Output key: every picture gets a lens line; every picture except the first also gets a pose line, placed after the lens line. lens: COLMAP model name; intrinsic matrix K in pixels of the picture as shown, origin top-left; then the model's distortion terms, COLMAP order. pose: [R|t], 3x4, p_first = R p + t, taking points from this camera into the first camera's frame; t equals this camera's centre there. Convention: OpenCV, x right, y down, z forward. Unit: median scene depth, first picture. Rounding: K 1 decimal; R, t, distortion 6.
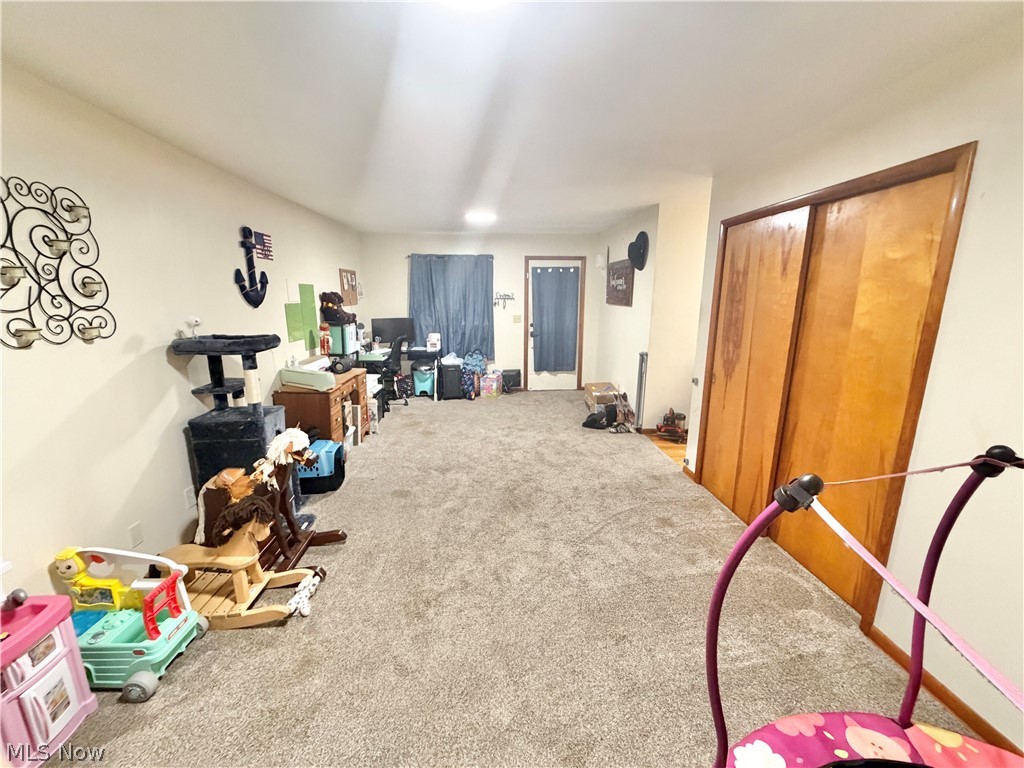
lens RADIAL K [[407.0, 0, 508.5], [0, 407.0, 384.7], [0, 0, 1]] dist [-0.000112, -0.000282]
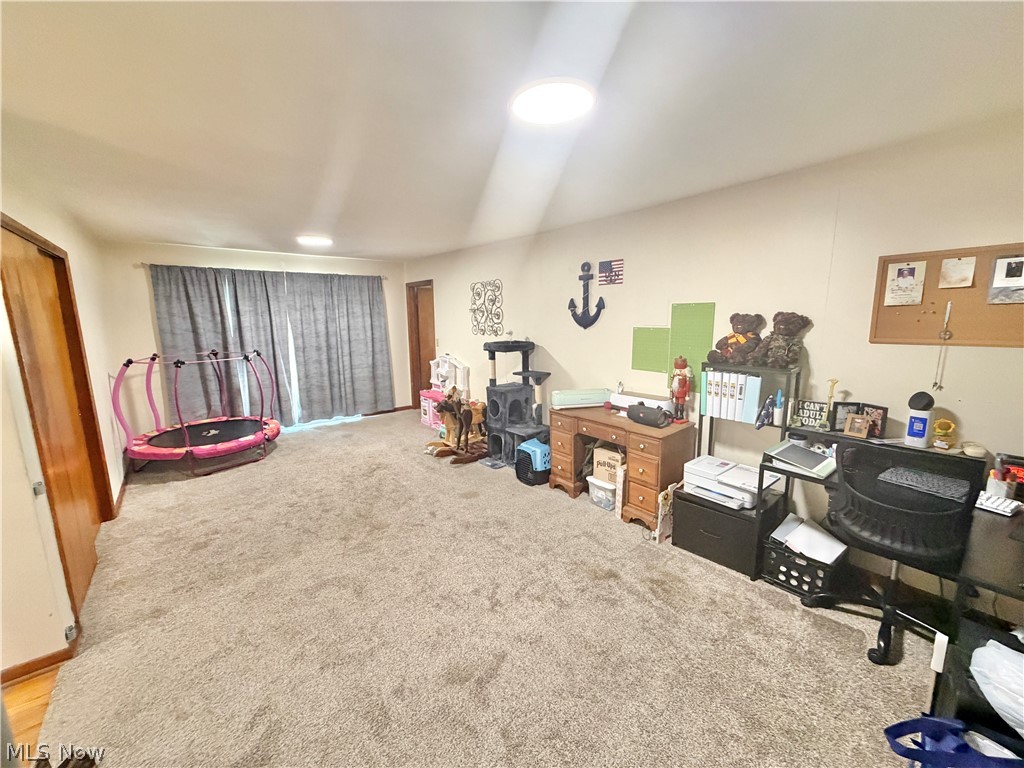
lens RADIAL K [[407.0, 0, 508.5], [0, 407.0, 384.7], [0, 0, 1]] dist [-0.000112, -0.000282]
pose [[-0.813847, 0.108466, -0.570867, 0.320325], [-0.112812, 0.934239, 0.338336, -0.509129], [0.570024, 0.339755, -0.748091, 2.238078]]
